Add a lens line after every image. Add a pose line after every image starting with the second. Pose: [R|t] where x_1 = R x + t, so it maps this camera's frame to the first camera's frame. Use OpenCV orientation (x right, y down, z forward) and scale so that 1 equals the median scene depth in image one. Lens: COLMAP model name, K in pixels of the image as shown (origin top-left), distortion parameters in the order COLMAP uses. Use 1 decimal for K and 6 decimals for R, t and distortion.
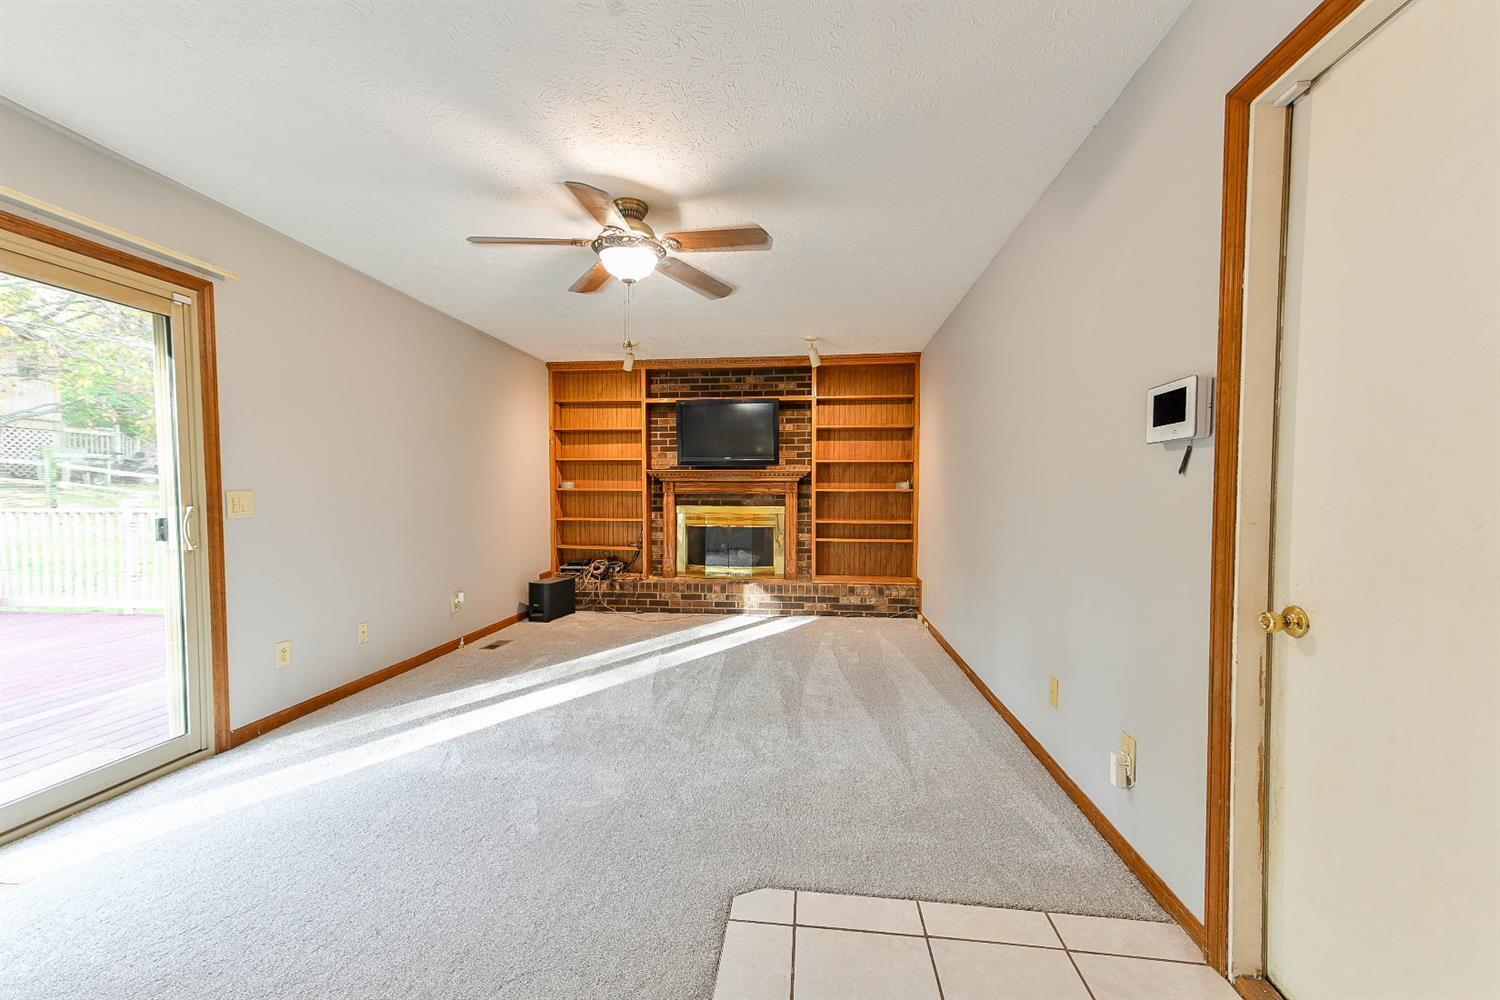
lens RADIAL K [[602.4, 0, 752.7], [0, 602.4, 506.5], [0, 0, 1]] dist [0.023761, 0.001102]
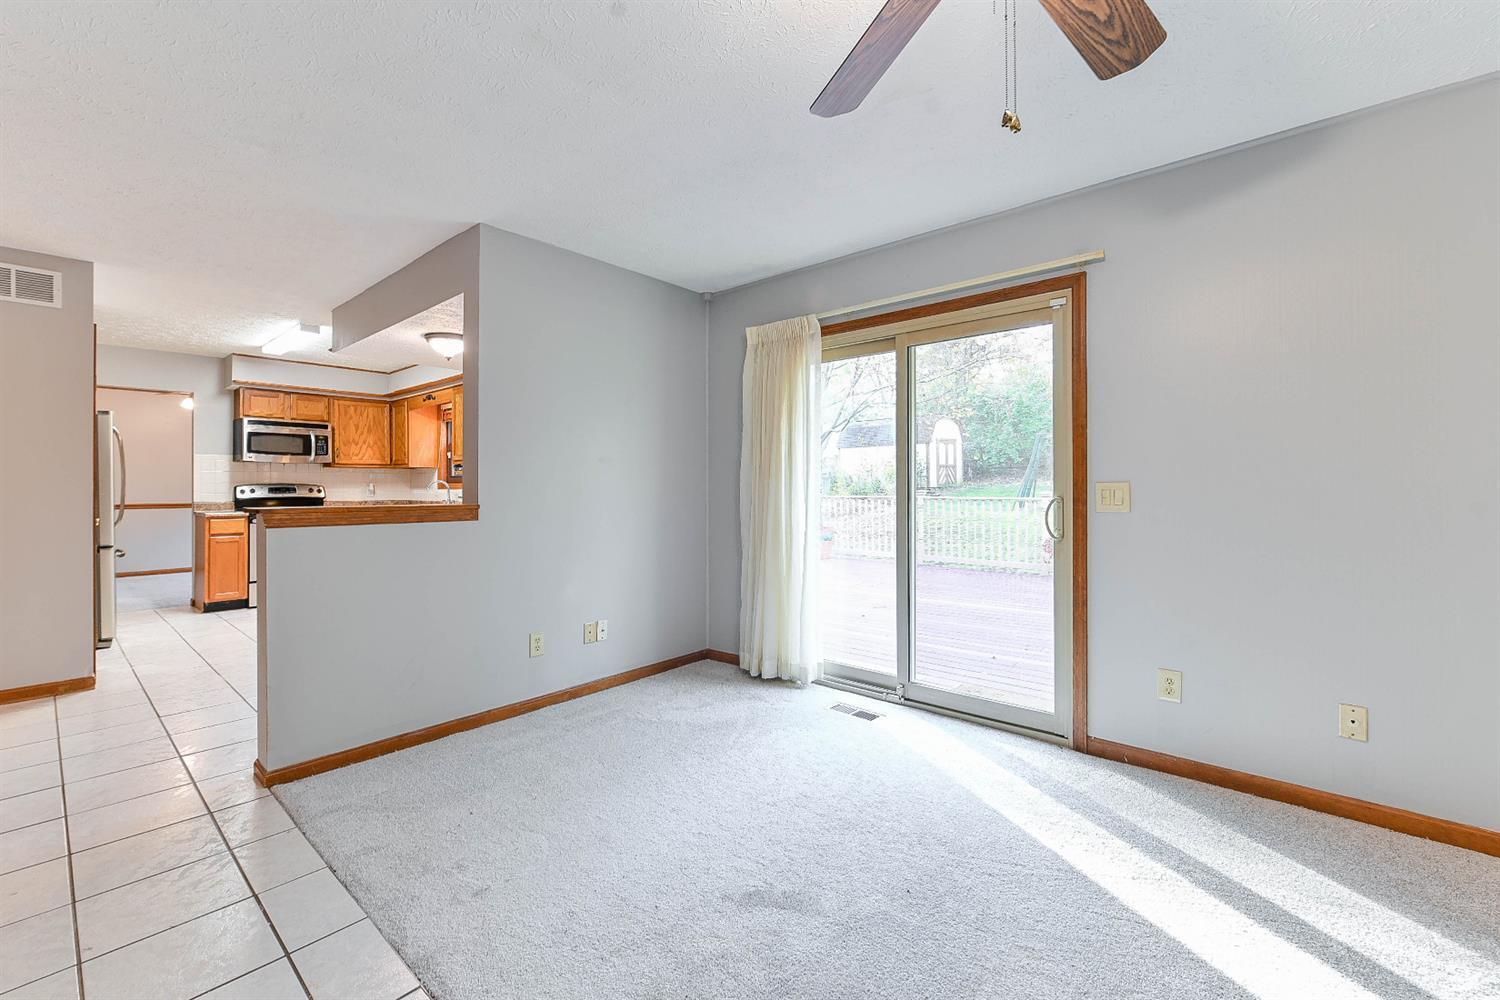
lens RADIAL K [[602.4, 0, 752.1], [0, 602.4, 491.8], [0, 0, 1]] dist [0.023761, 0.001102]
pose [[-0.535018, -0.001444, -0.844840, 0.227509], [-0.027477, 0.999499, 0.015693, -0.011684], [0.844394, 0.031609, -0.534789, 1.067799]]
